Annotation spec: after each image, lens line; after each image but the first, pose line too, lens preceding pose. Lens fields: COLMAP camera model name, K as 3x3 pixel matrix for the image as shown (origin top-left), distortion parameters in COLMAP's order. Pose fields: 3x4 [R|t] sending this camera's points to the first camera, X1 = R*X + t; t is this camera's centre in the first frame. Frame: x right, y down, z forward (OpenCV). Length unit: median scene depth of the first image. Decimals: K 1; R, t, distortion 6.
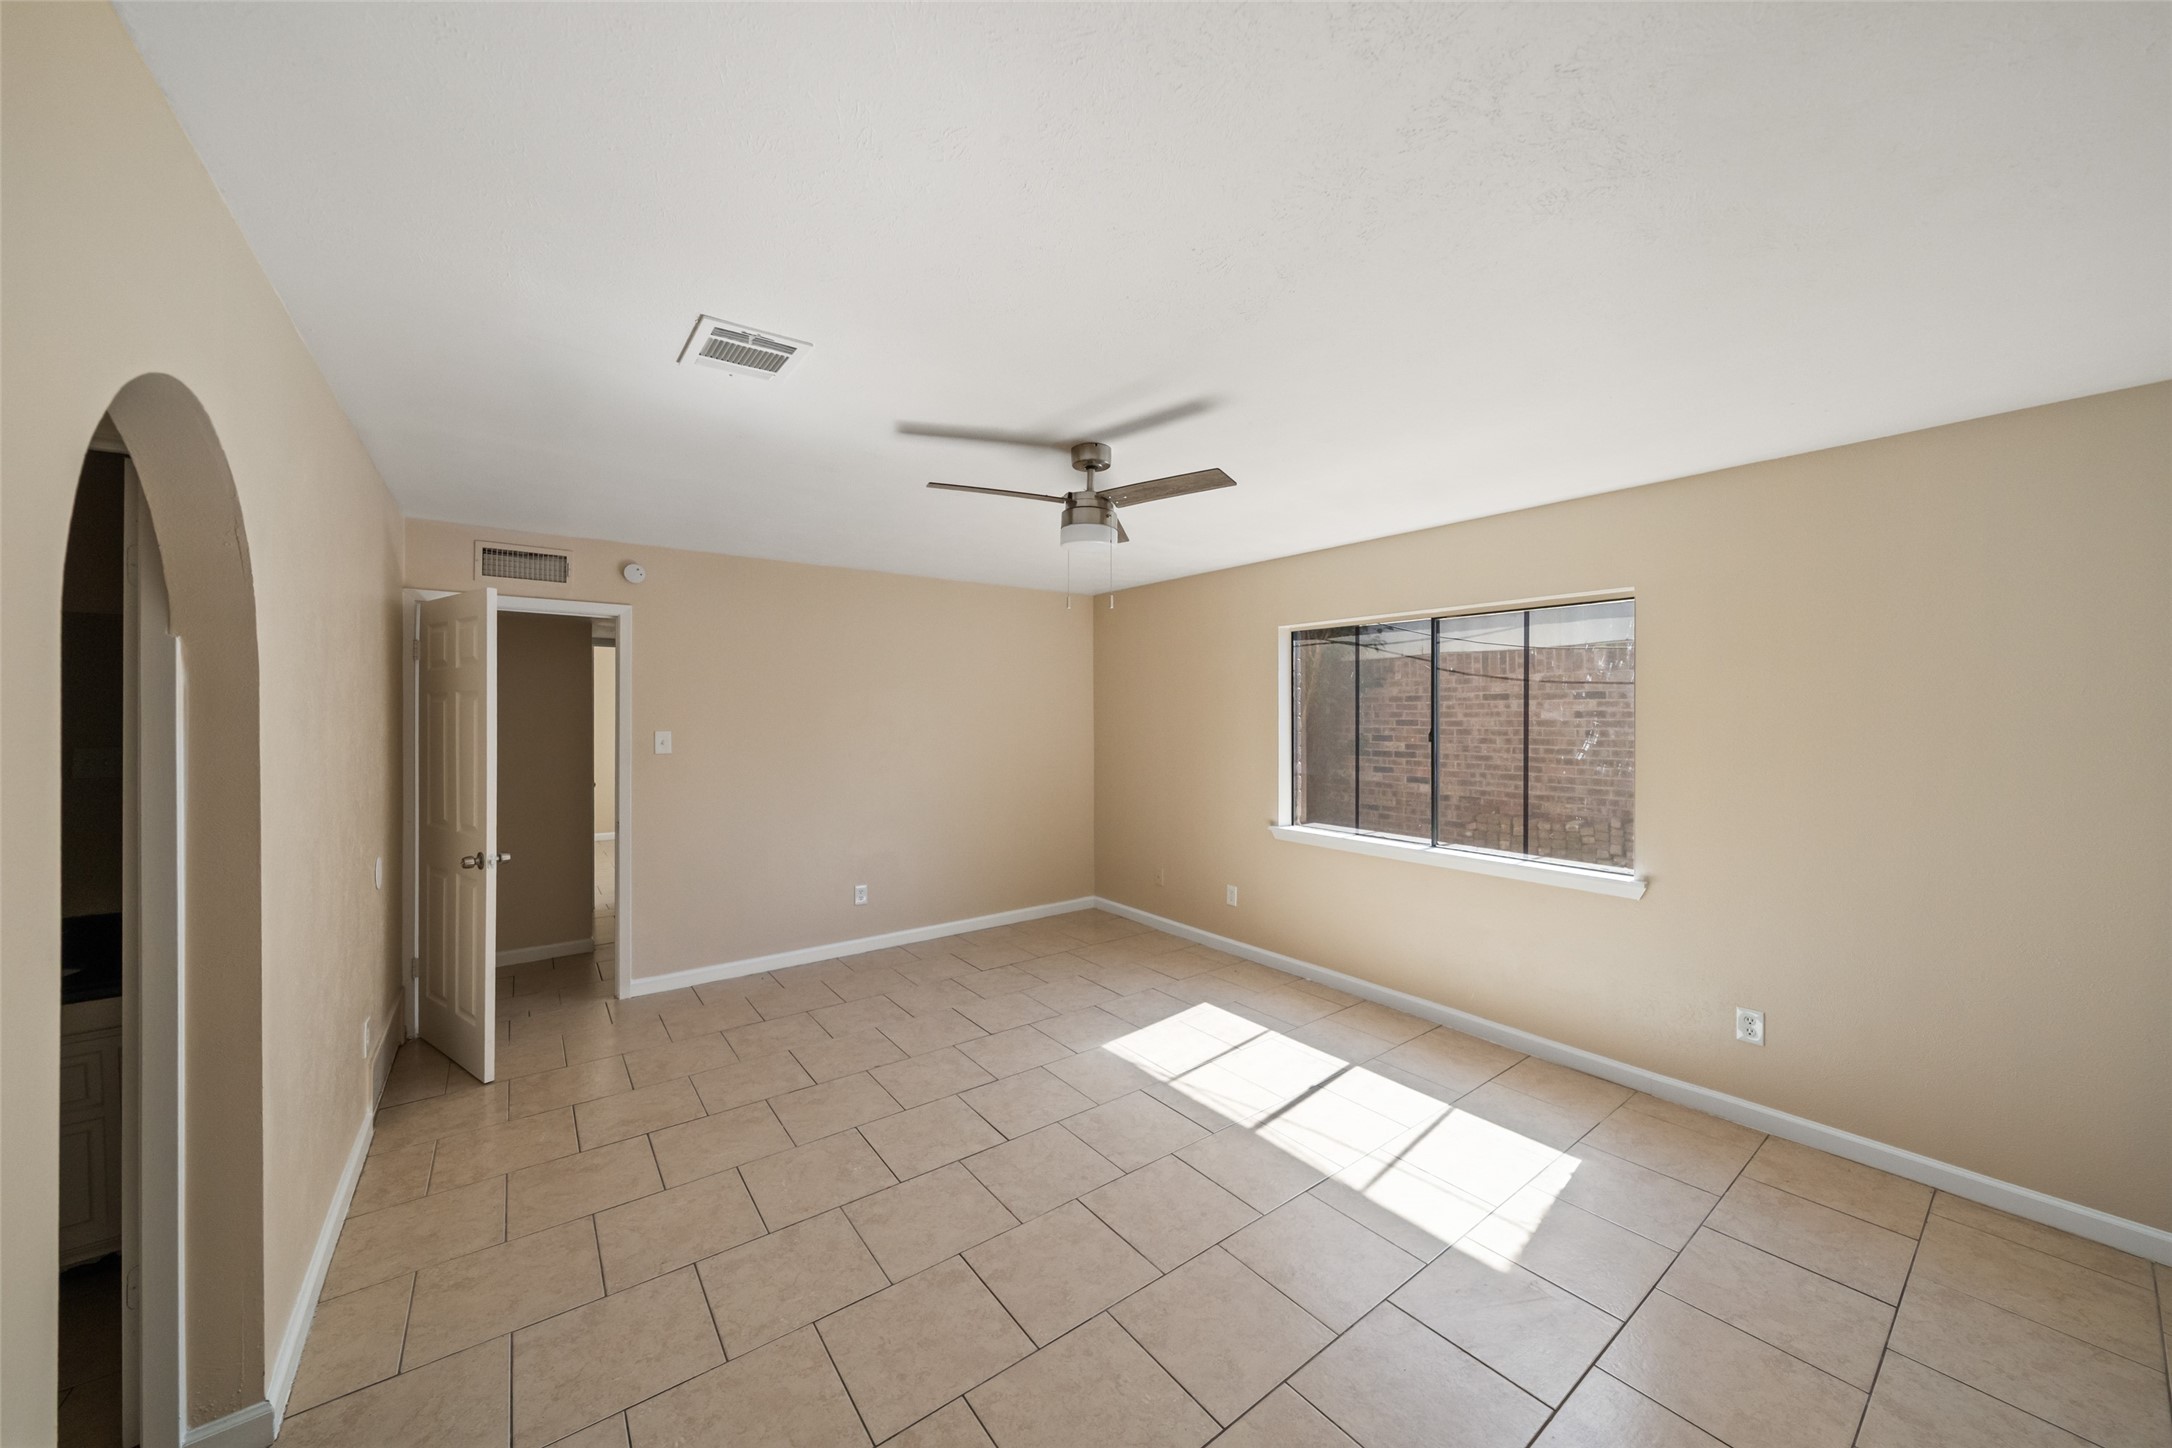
lens RADIAL K [[753.4, 0, 1094.2], [0, 753.4, 710.4], [0, 0, 1]] dist [-0.005561, 0.000230]
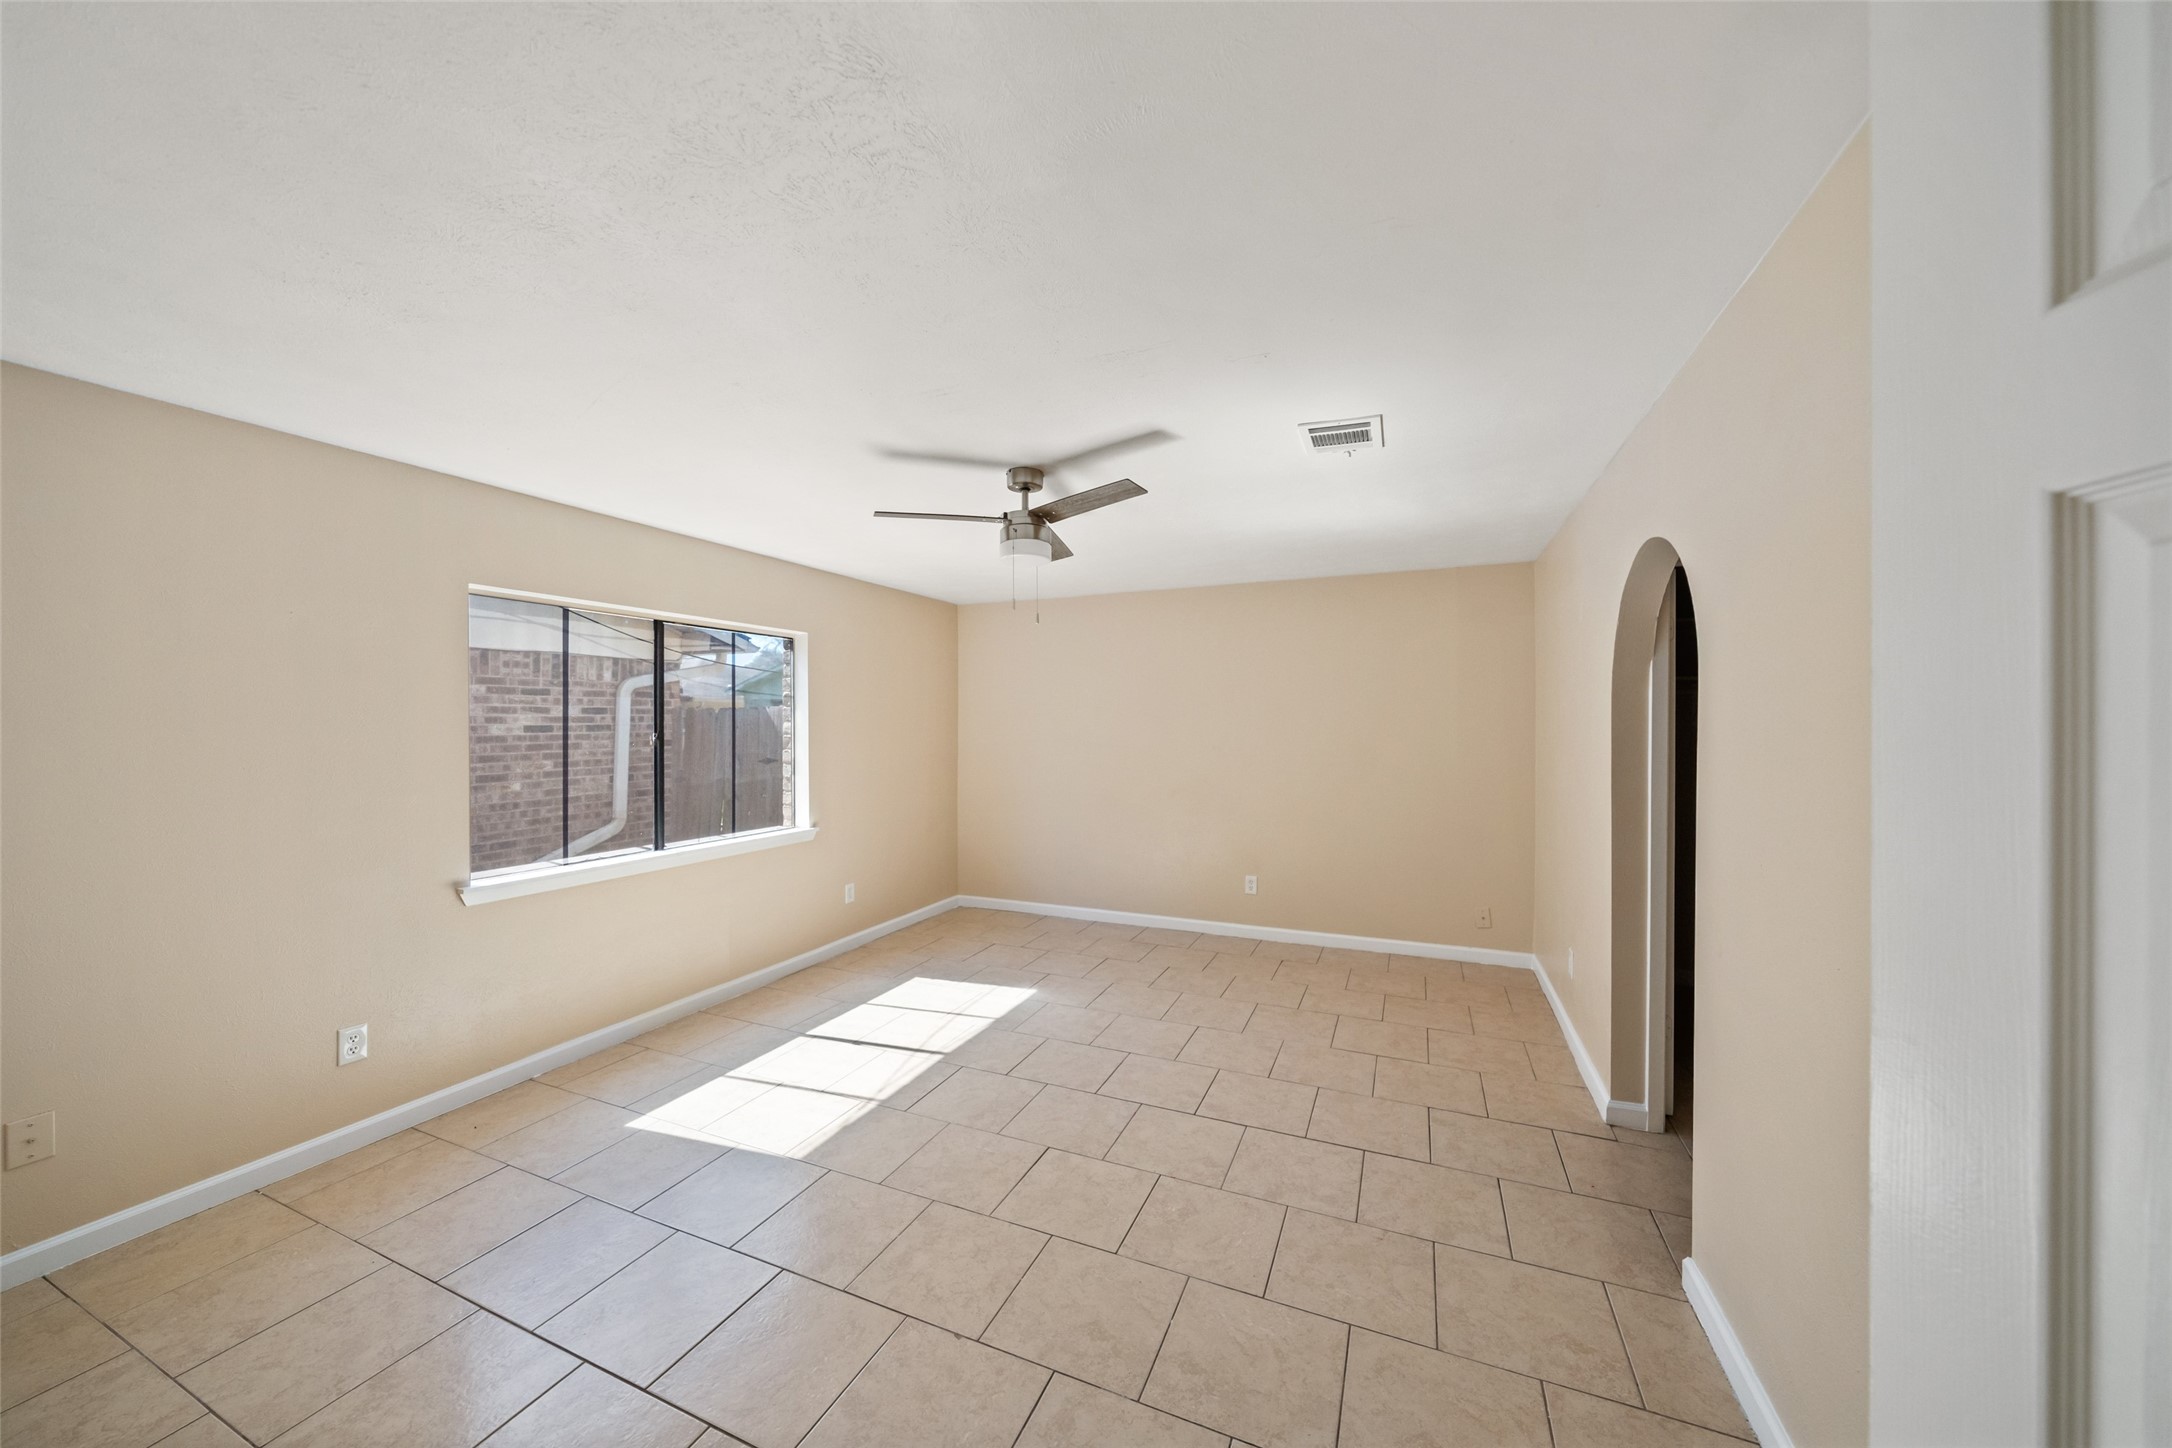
lens RADIAL K [[753.4, 0, 1067.4], [0, 753.4, 723.7], [0, 0, 1]] dist [-0.005561, 0.000230]
pose [[-0.464416, 0.000379, 0.885617, -0.802395], [-0.000767, 0.999999, -0.000830, 0.016604], [-0.885617, -0.001065, -0.464415, 1.158457]]
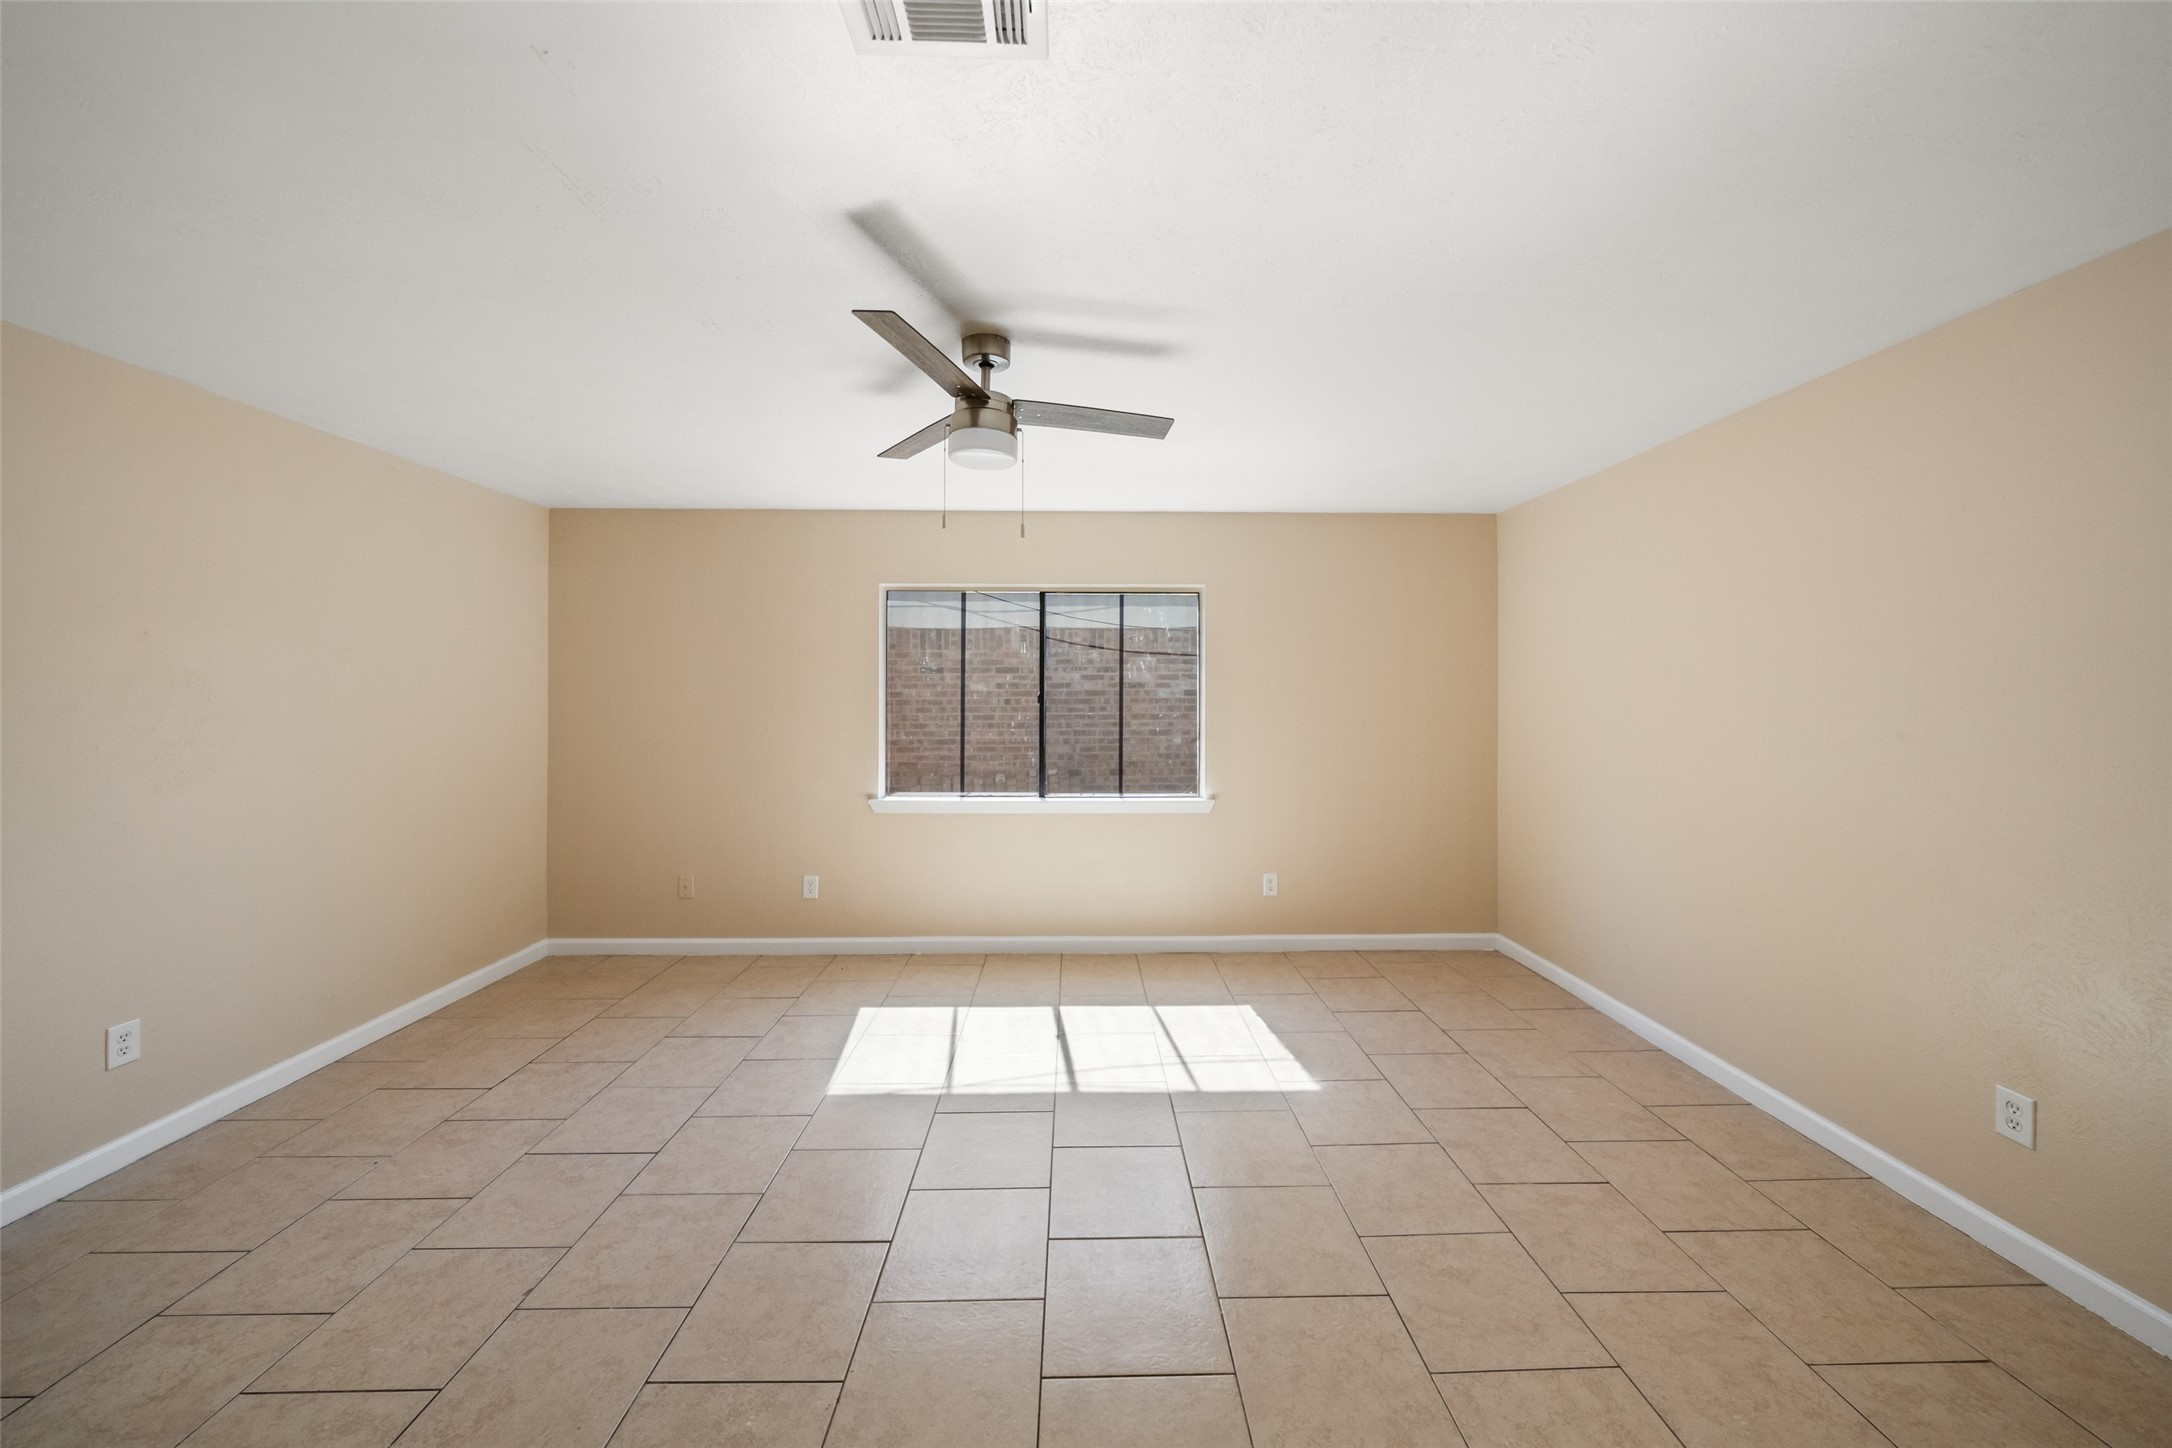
lens RADIAL K [[753.4, 0, 1088.2], [0, 753.4, 695.1], [0, 0, 1]] dist [-0.005561, 0.000230]
pose [[0.595366, -0.001298, 0.803454, -0.474284], [-0.003921, 0.999982, 0.004520, 0.027743], [-0.803445, -0.005842, 0.595350, 0.332856]]
